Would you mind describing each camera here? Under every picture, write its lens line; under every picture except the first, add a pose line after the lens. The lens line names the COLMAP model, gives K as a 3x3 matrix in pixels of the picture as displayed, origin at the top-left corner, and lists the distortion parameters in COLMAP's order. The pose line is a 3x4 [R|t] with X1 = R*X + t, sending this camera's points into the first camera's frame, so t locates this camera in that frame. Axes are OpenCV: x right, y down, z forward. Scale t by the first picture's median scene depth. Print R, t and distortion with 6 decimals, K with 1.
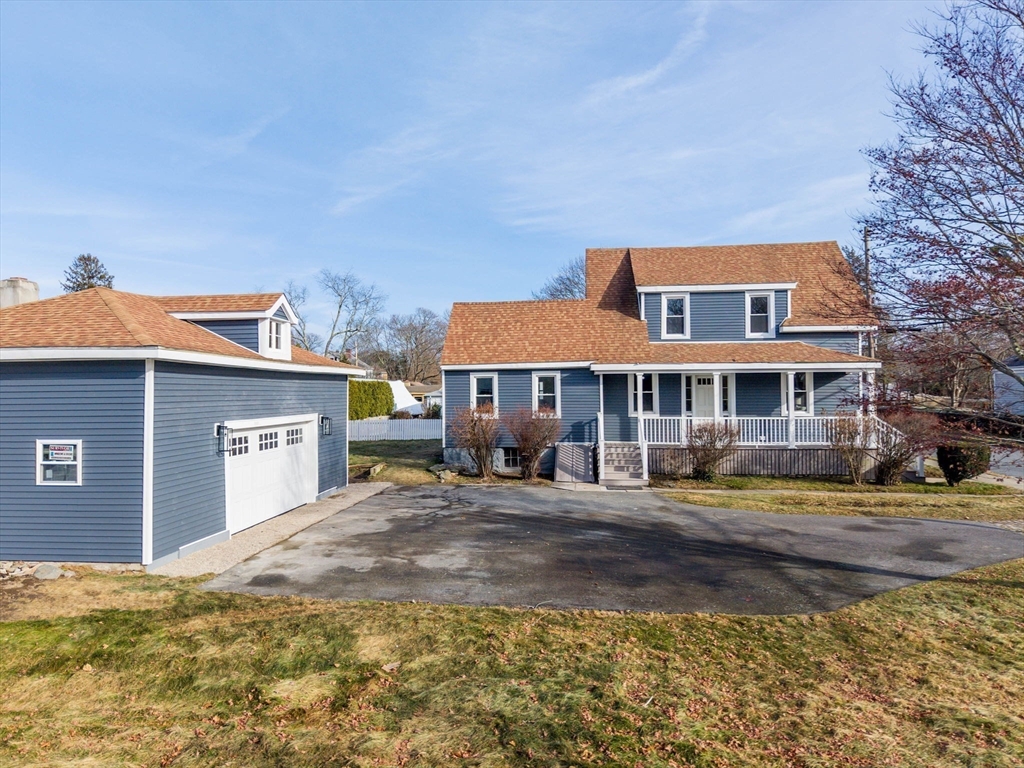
lens RADIAL K [[671.4, 0, 490.7], [0, 671.4, 385.2], [0, 0, 1]] dist [-0.020290, -0.002336]
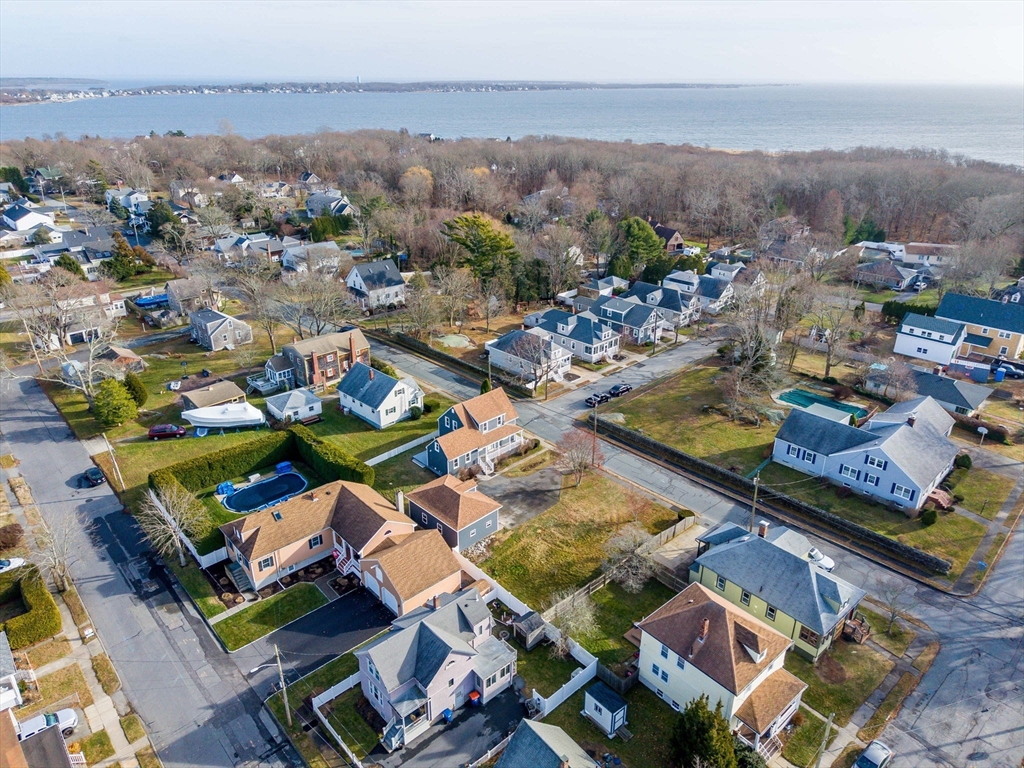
lens RADIAL K [[697.4, 0, 512.6], [0, 697.4, 383.2], [0, 0, 1]] dist [0.146862, -0.195861]
pose [[0.615918, -0.316274, 0.721537, -2.724954], [-0.012389, 0.911875, 0.410281, -2.184154], [-0.787713, -0.261639, 0.557722, -1.514575]]
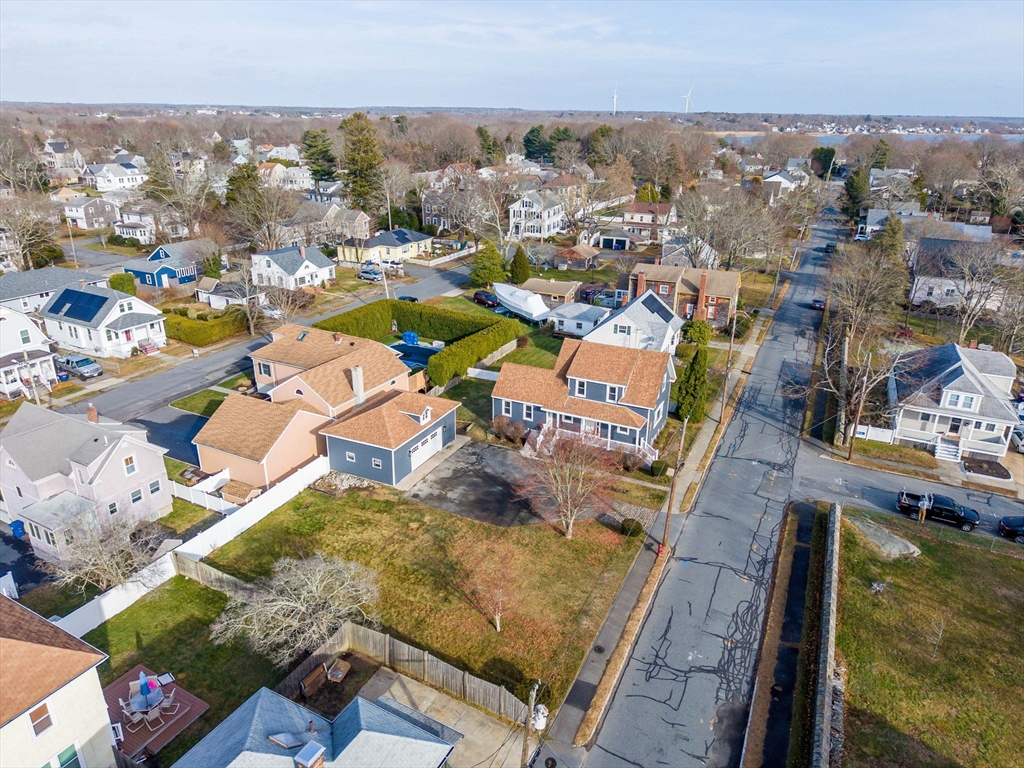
lens RADIAL K [[633.4, 0, 500.2], [0, 633.4, 381.2], [0, 0, 1]] dist [0.046549, -0.000077]
pose [[0.944436, 0.129921, -0.301930, 0.724458], [-0.008336, 0.927741, 0.373132, -1.041781], [0.328591, -0.349882, 0.877274, -1.215131]]
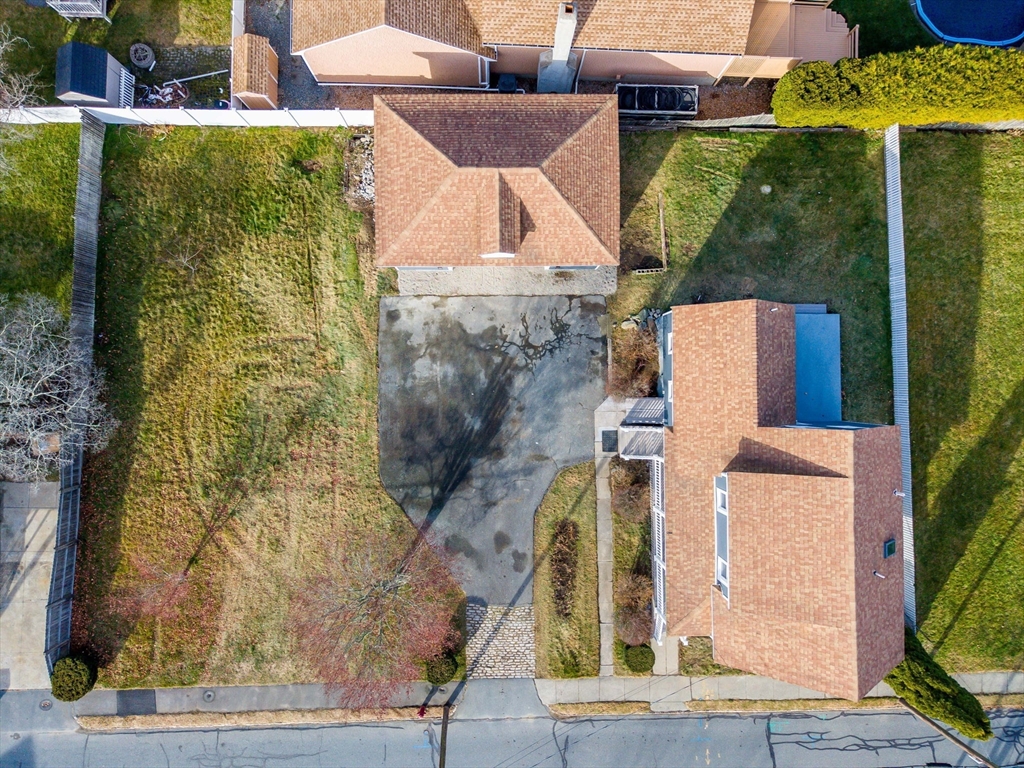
lens RADIAL K [[684.4, 0, 509.3], [0, 684.4, 382.7], [0, 0, 1]] dist [0.018148, -0.000459]
pose [[0.145247, 0.989378, 0.005885, 0.011245], [-0.027611, -0.001892, 0.999617, -1.316469], [0.989010, -0.145353, 0.027043, 0.645877]]
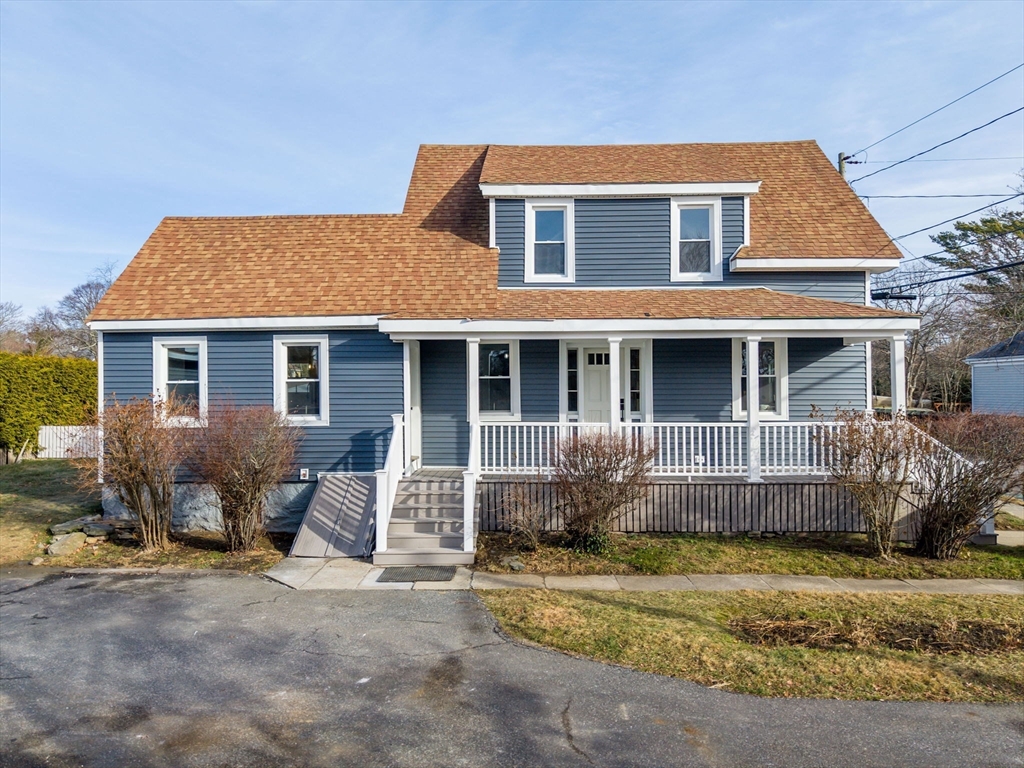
lens RADIAL K [[684.4, 0, 509.3], [0, 684.4, 382.7], [0, 0, 1]] dist [0.018148, -0.000459]
pose [[0.993048, 0.004838, 0.117609, 0.180197], [-0.004305, 0.999979, -0.004790, 0.018268], [-0.117629, 0.004251, 0.993048, 0.448609]]
